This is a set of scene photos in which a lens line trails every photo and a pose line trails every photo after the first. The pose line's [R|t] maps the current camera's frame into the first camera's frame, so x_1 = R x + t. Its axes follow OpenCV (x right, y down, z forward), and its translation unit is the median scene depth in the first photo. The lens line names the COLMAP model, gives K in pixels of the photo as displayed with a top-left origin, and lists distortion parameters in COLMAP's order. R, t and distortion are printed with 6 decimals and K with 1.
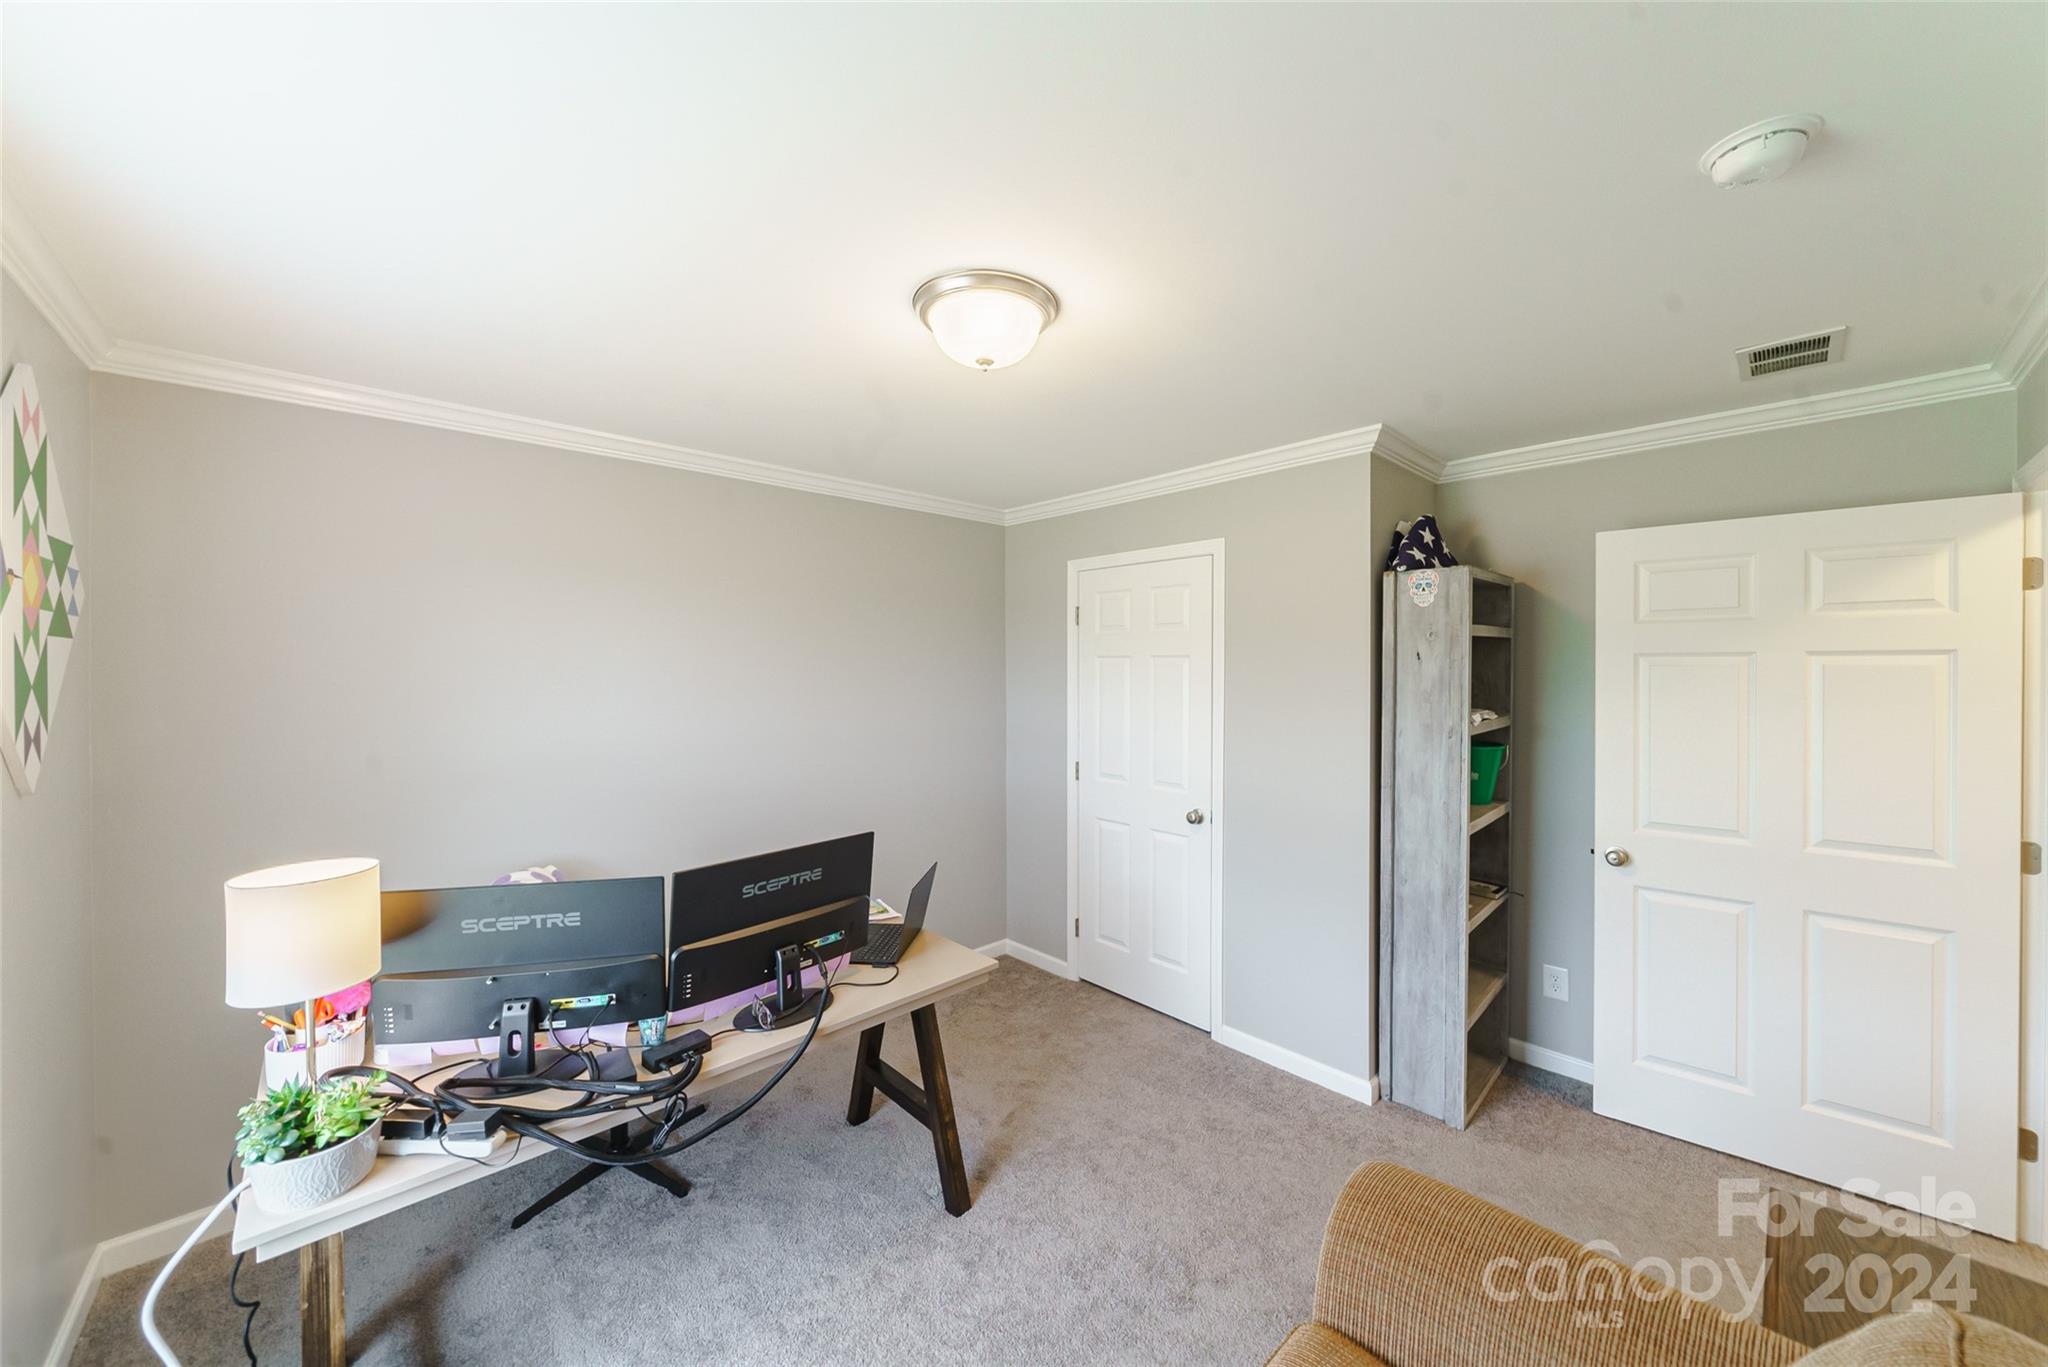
lens RADIAL K [[744.2, 0, 1009.9], [0, 744.2, 674.5], [0, 0, 1]] dist [0.000418, 0.000057]
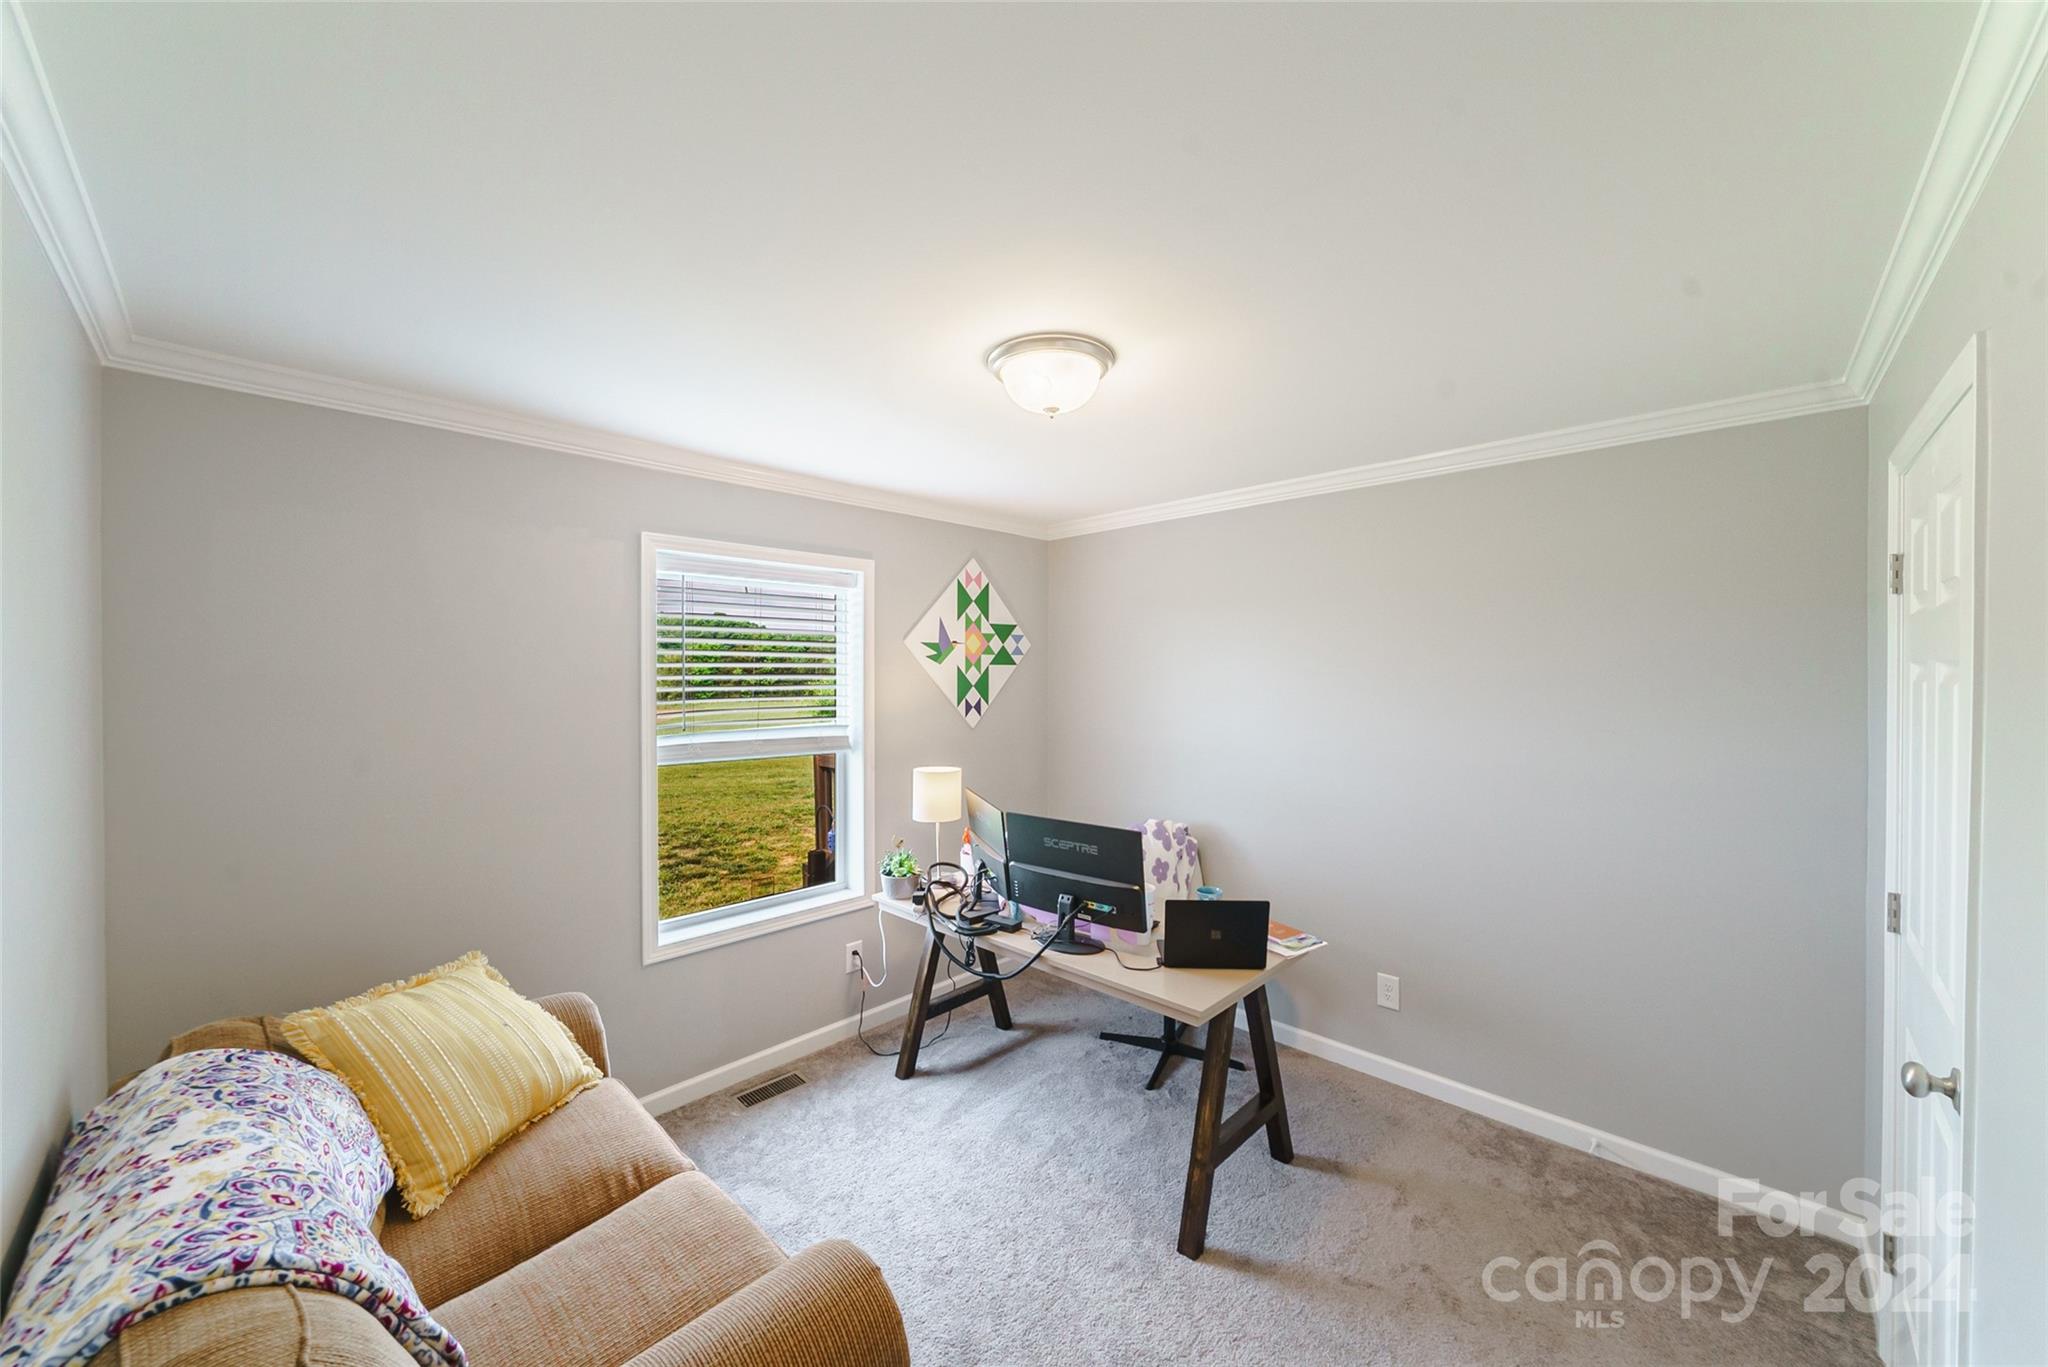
lens RADIAL K [[744.2, 0, 1009.9], [0, 744.2, 674.5], [0, 0, 1]] dist [0.000418, 0.000057]
pose [[0.056222, 0.005837, -0.998401, 1.041038], [-0.009252, 0.999943, 0.005325, -0.031068], [0.998375, 0.008937, 0.056273, 0.847357]]
